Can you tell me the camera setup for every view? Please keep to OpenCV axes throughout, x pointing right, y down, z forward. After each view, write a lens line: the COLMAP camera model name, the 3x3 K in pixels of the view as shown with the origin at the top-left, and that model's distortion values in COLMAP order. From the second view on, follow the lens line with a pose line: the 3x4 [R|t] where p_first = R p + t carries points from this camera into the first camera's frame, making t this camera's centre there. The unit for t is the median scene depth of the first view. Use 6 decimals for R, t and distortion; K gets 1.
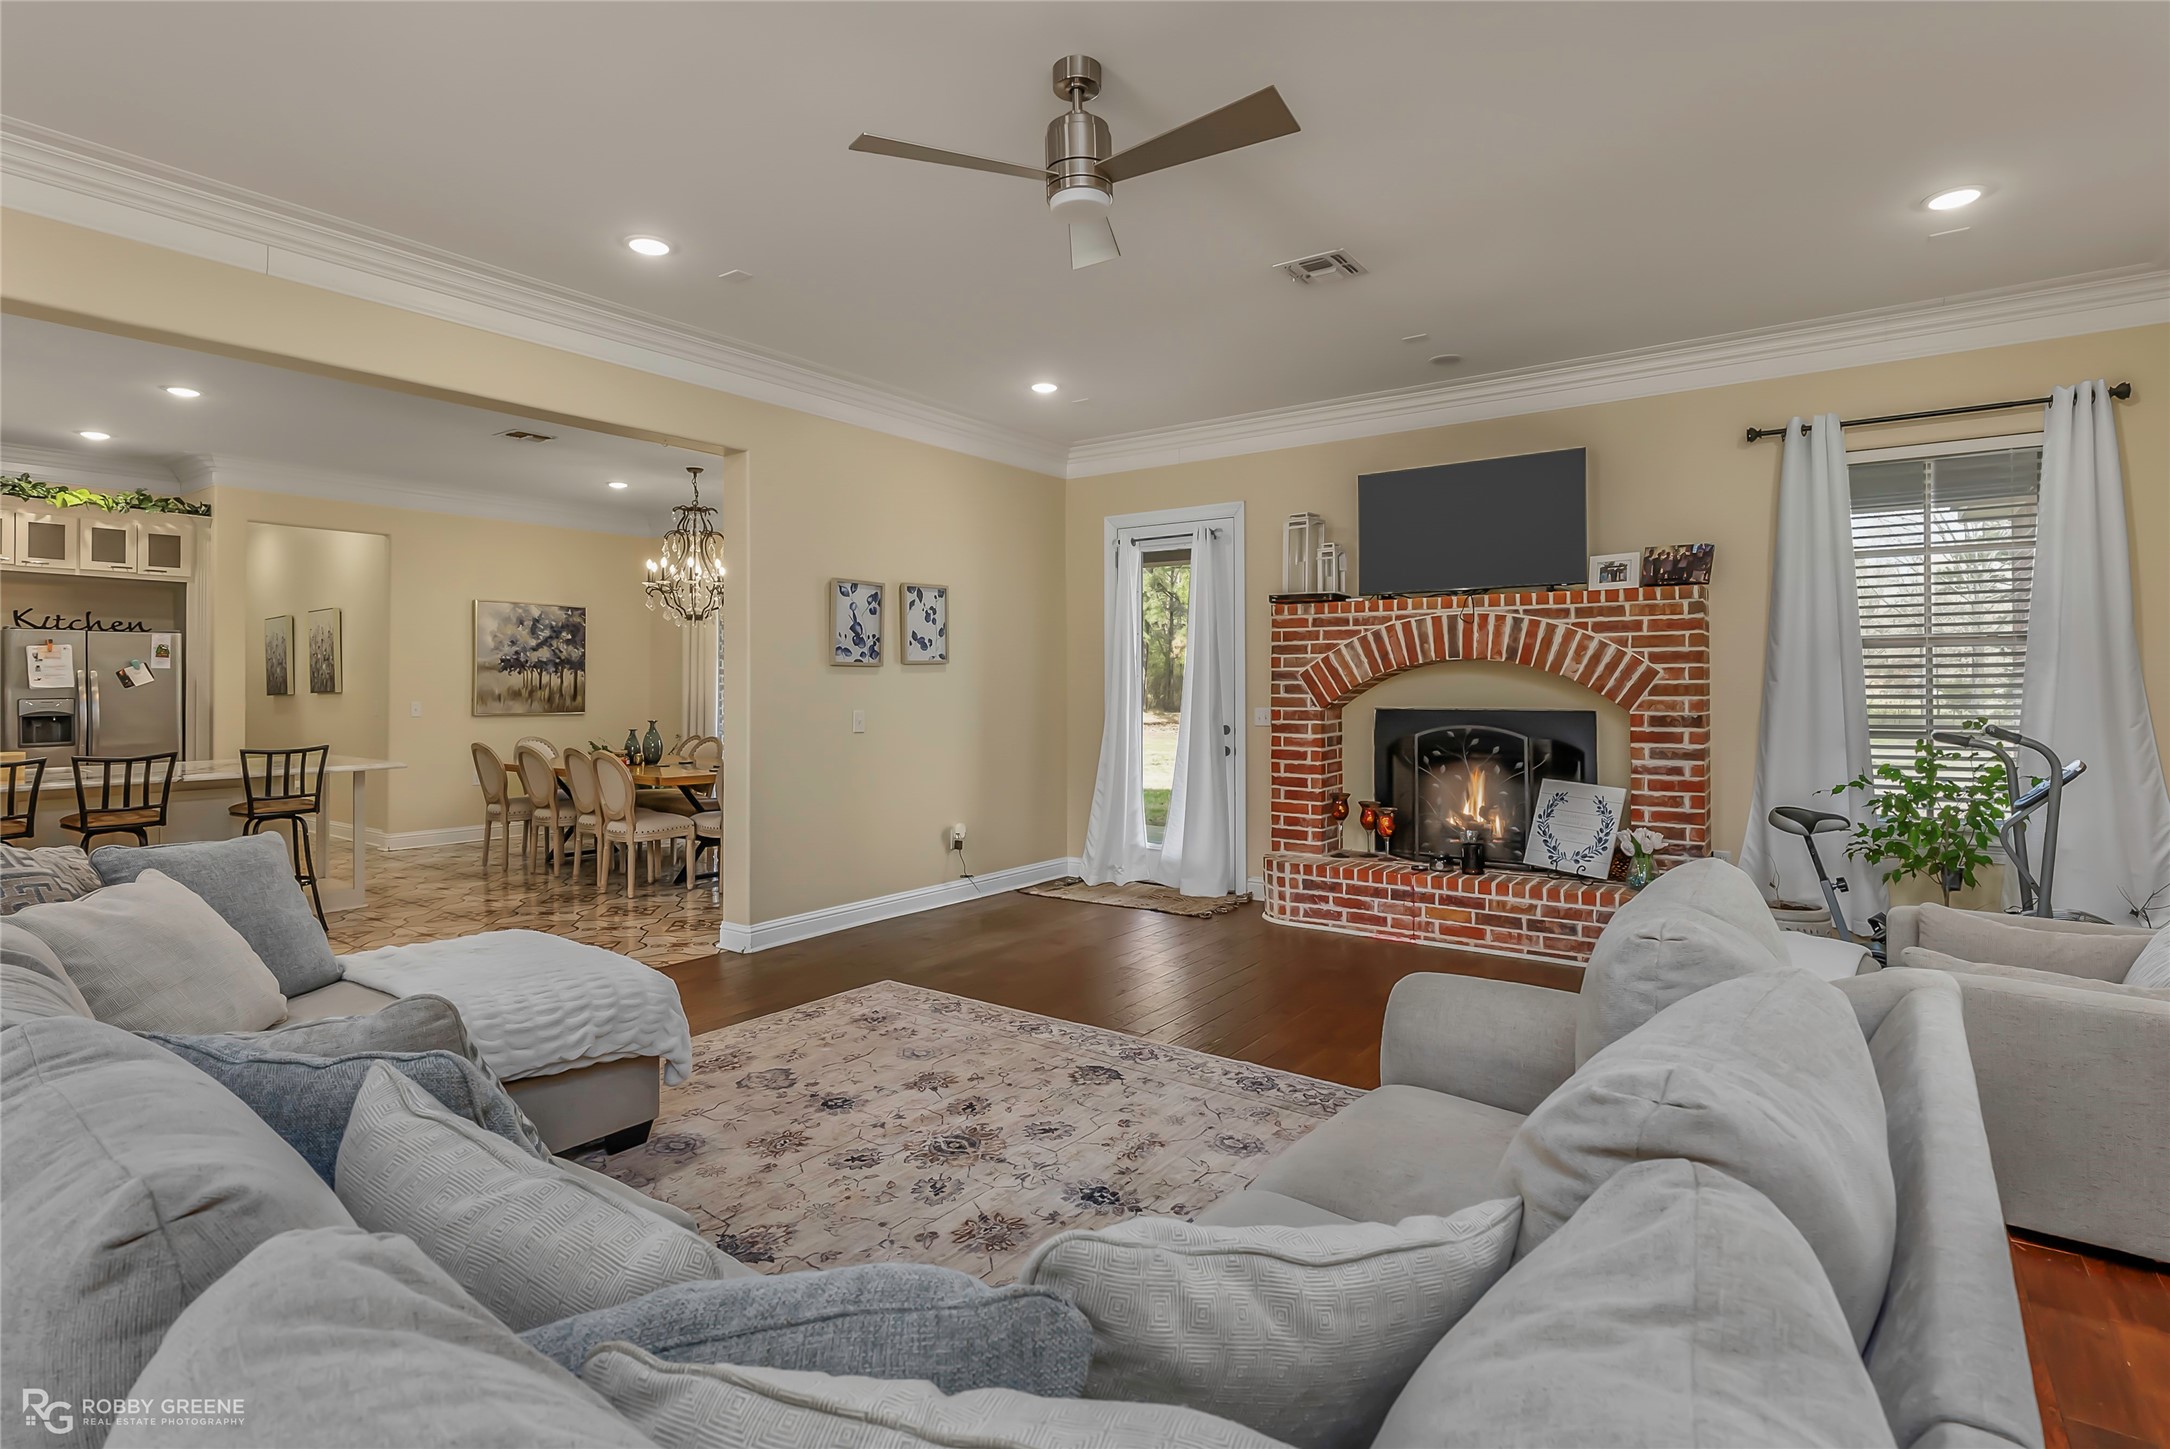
lens RADIAL K [[1075.9, 0, 1085.1], [0, 1075.9, 676.1], [0, 0, 1]] dist [-0.012239, 0.000026]
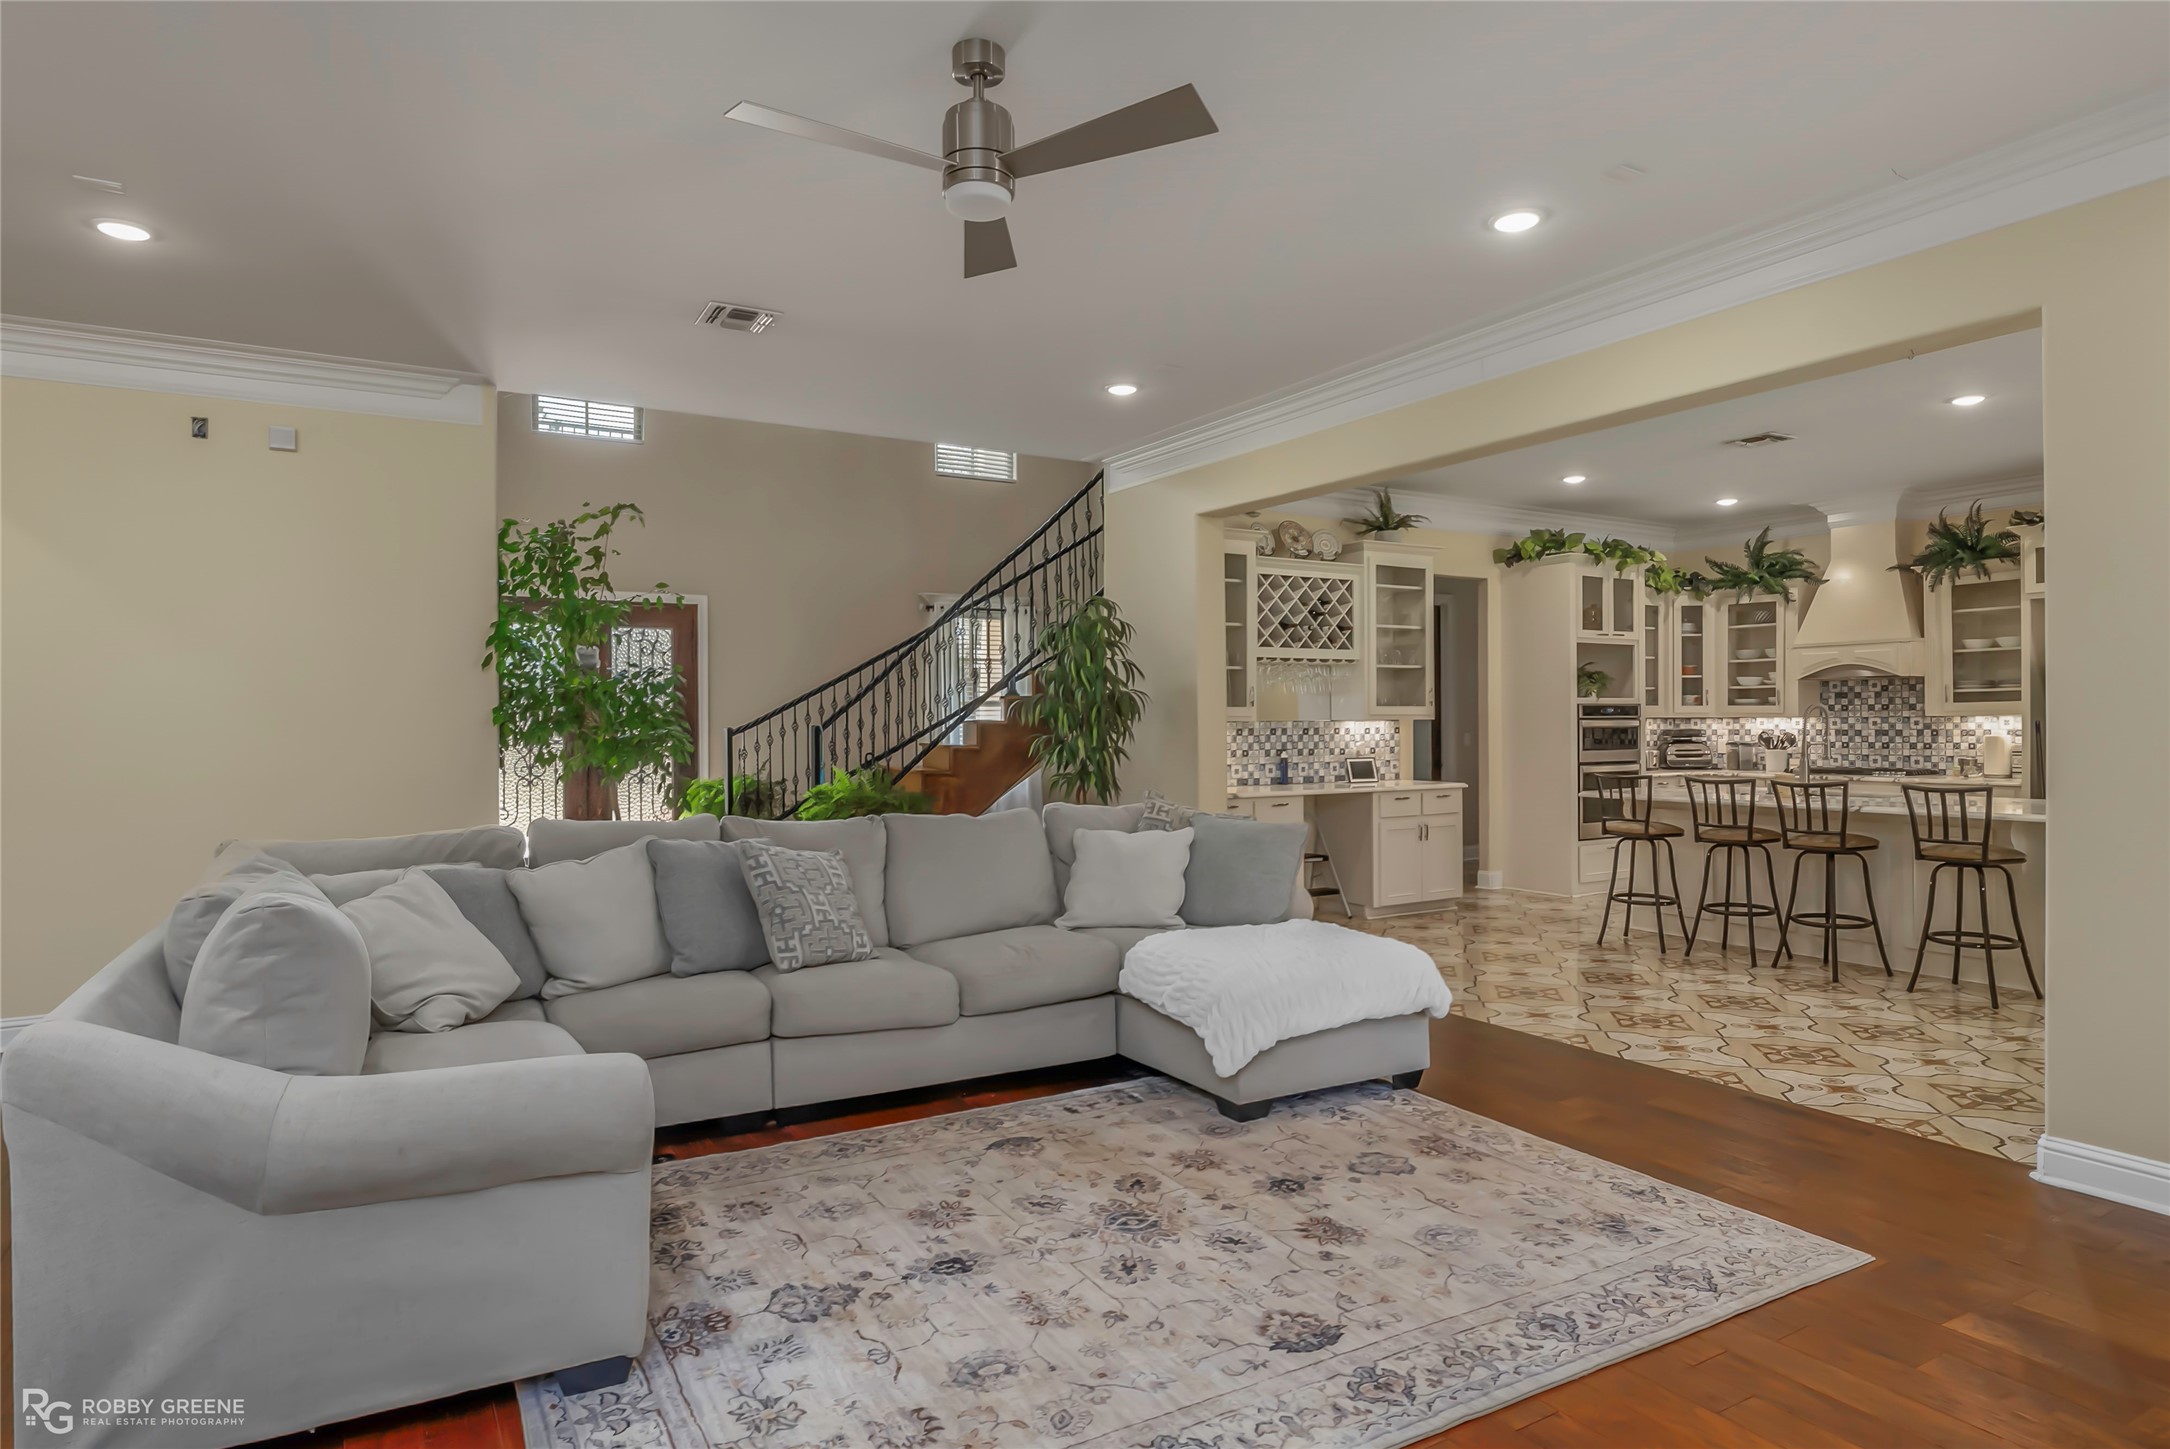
lens RADIAL K [[1225.2, 0, 1085.0], [0, 1225.2, 724.5], [0, 0, 1]] dist [-0.007871, -0.000540]
pose [[-0.398054, 0.007343, -0.917333, 0.502102], [0.015109, 0.999885, 0.001447, 0.004605], [0.917237, -0.013284, -0.398119, 0.814562]]
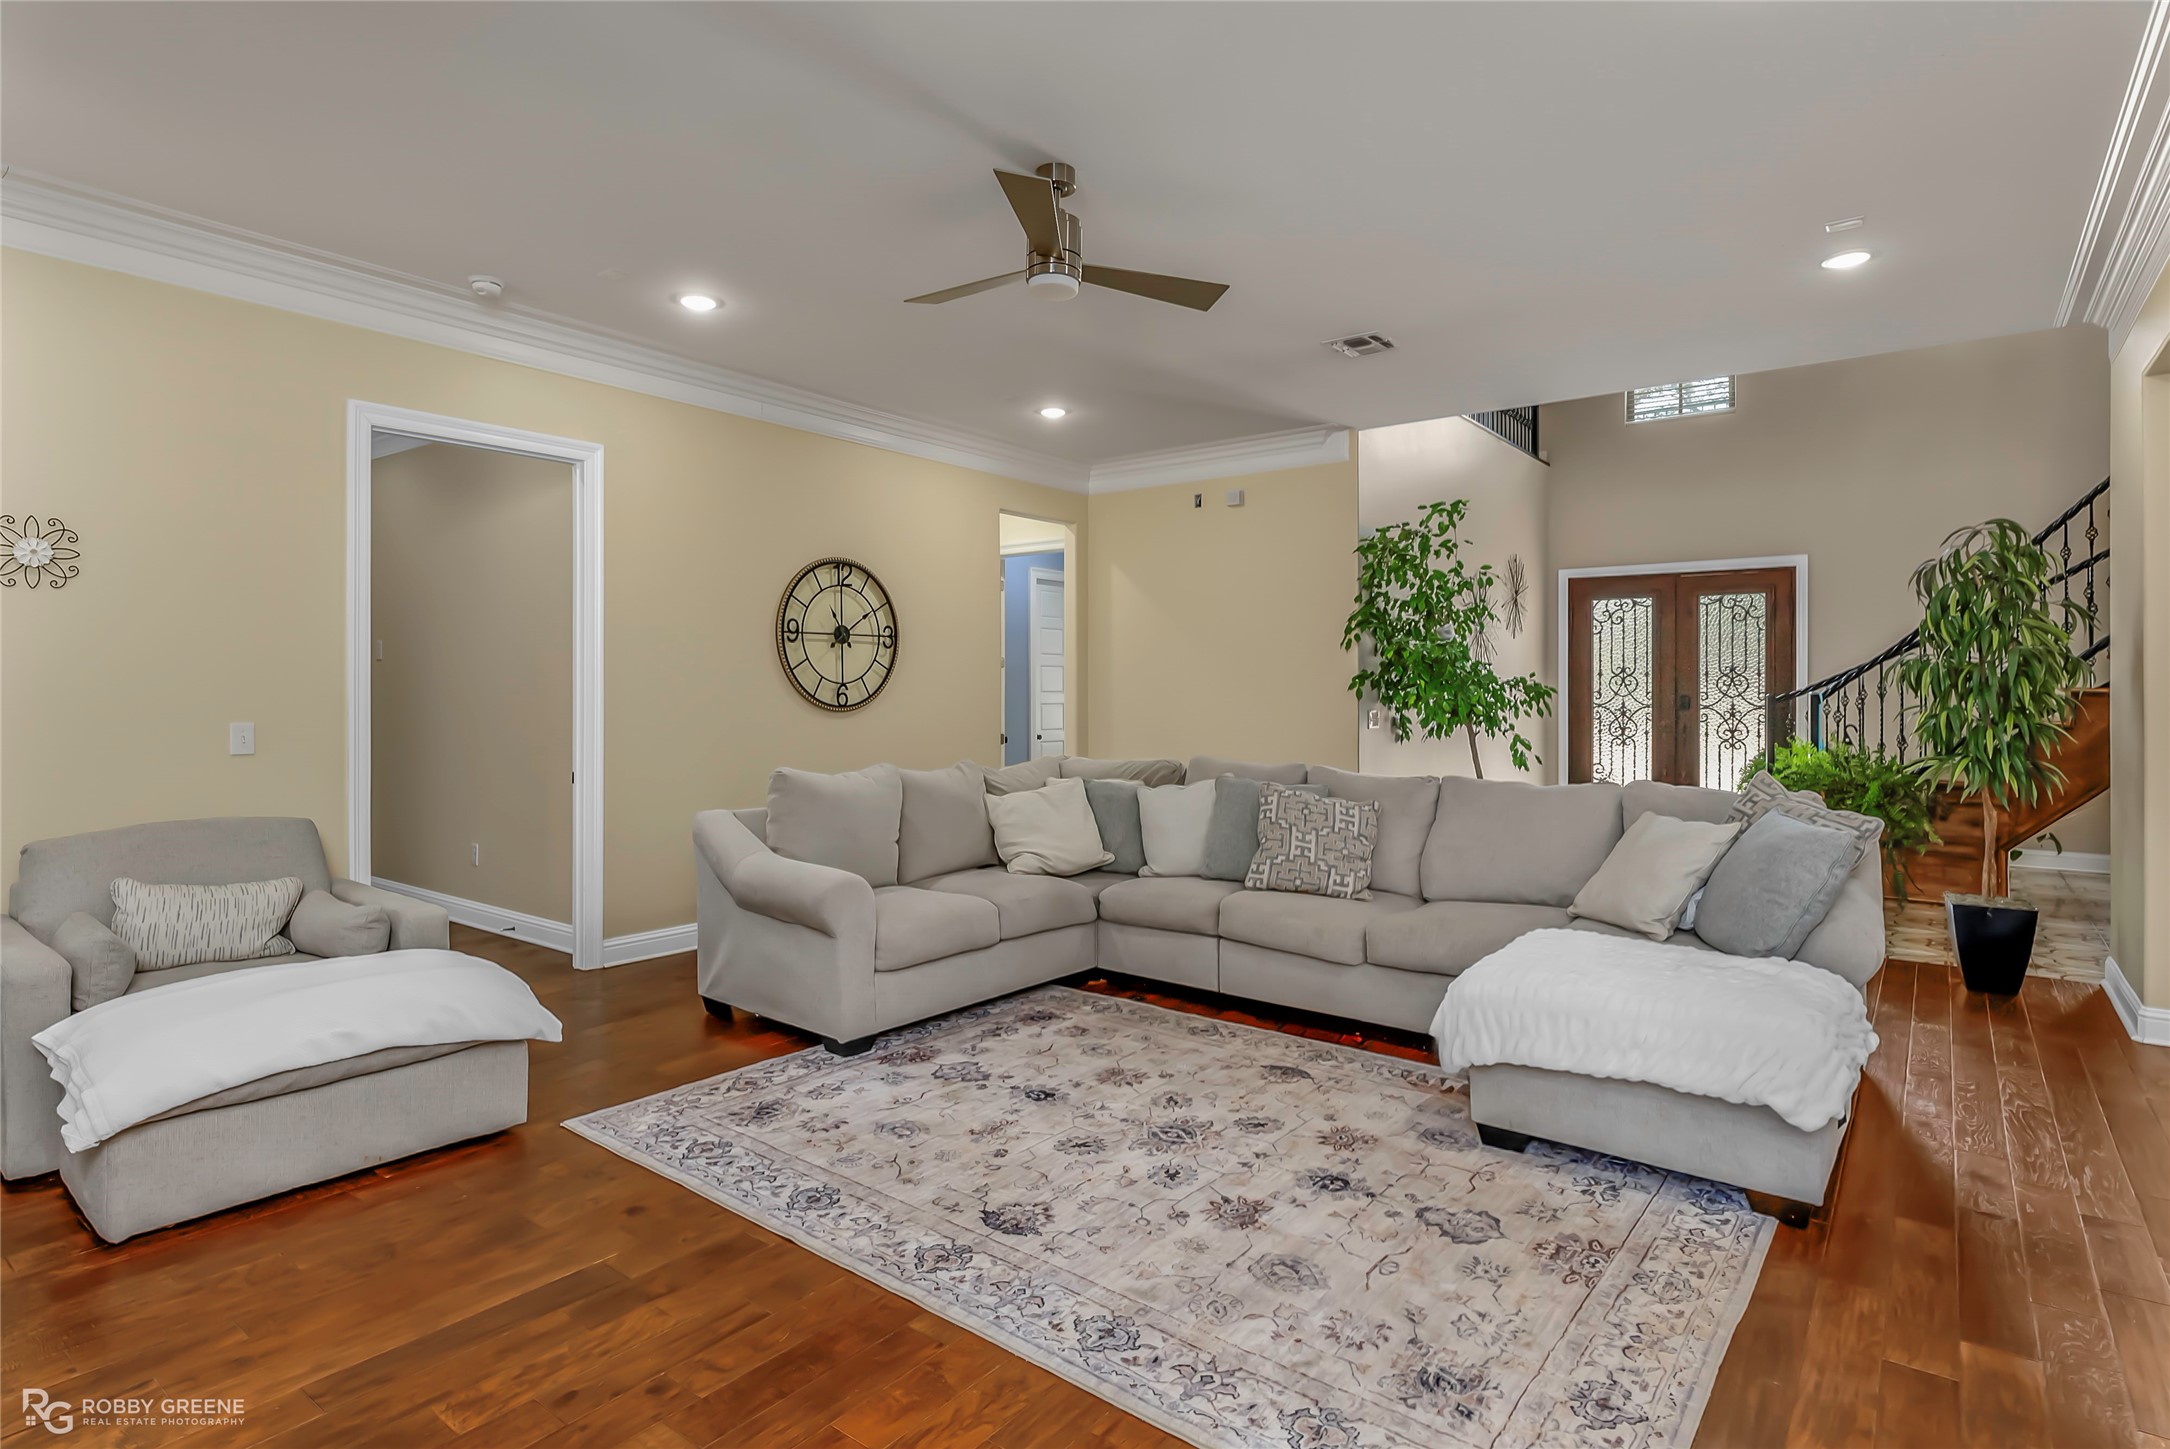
lens RADIAL K [[1122.8, 0, 1086.8], [0, 1122.8, 692.6], [0, 0, 1]] dist [-0.002484, -0.000393]
pose [[-0.999592, 0.001288, 0.028548, -0.041723], [0.001073, 0.999971, -0.007523, 0.012099], [-0.028557, -0.007489, -0.999564, 1.223728]]
